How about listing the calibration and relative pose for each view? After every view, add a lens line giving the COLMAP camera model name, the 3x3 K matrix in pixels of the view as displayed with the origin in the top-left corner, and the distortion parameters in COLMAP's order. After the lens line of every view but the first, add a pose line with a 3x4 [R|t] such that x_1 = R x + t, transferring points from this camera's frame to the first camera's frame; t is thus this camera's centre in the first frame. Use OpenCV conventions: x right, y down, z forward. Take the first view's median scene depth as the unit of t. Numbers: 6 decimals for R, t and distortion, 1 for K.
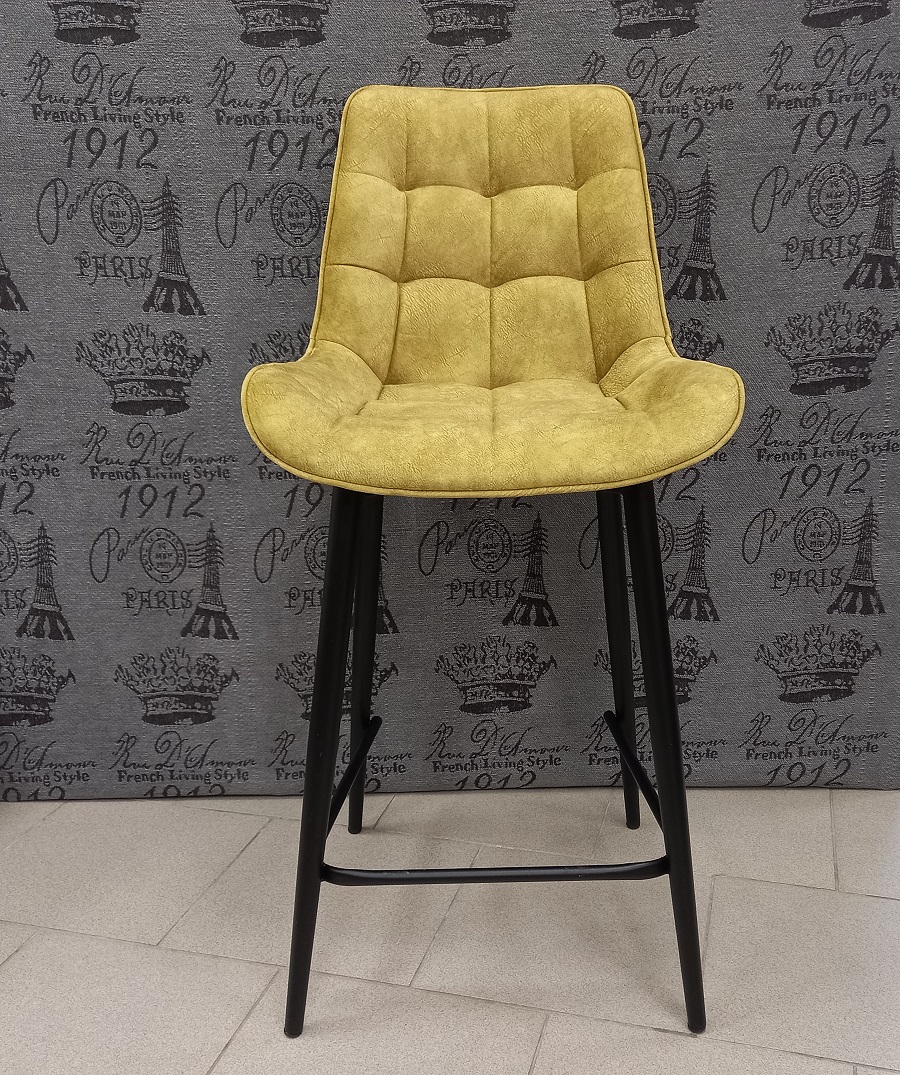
lens RADIAL K [[861.6, 0, 454.4], [0, 861.6, 536.8], [0, 0, 1]] dist [0.035916, -0.012740]
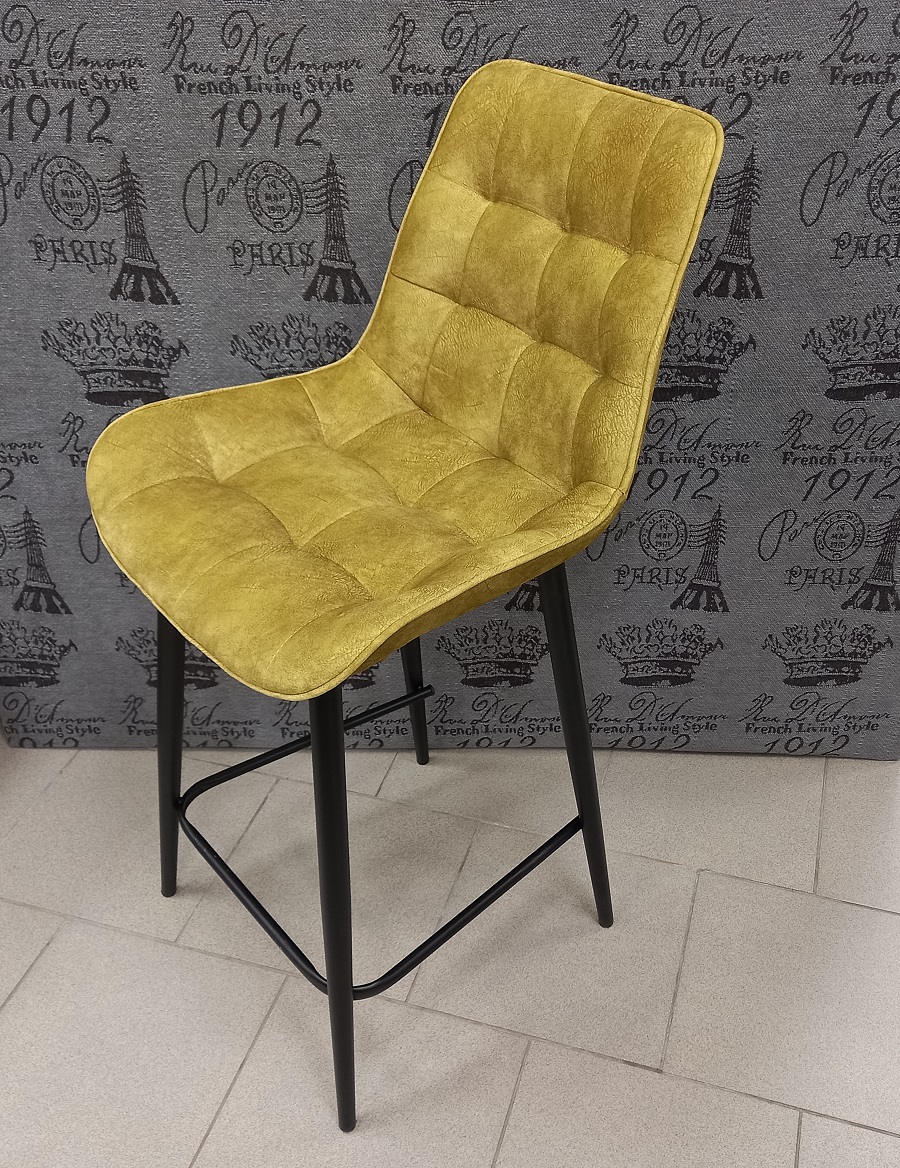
lens RADIAL K [[903.8, 0, 448.6], [0, 903.8, 585.9], [0, 0, 1]] dist [0.033993, -0.015389]
pose [[0.999705, 0.011860, -0.021193, 0.015840], [-0.006117, 0.967477, 0.252887, -0.216933], [0.023503, -0.252682, 0.967264, 0.019092]]
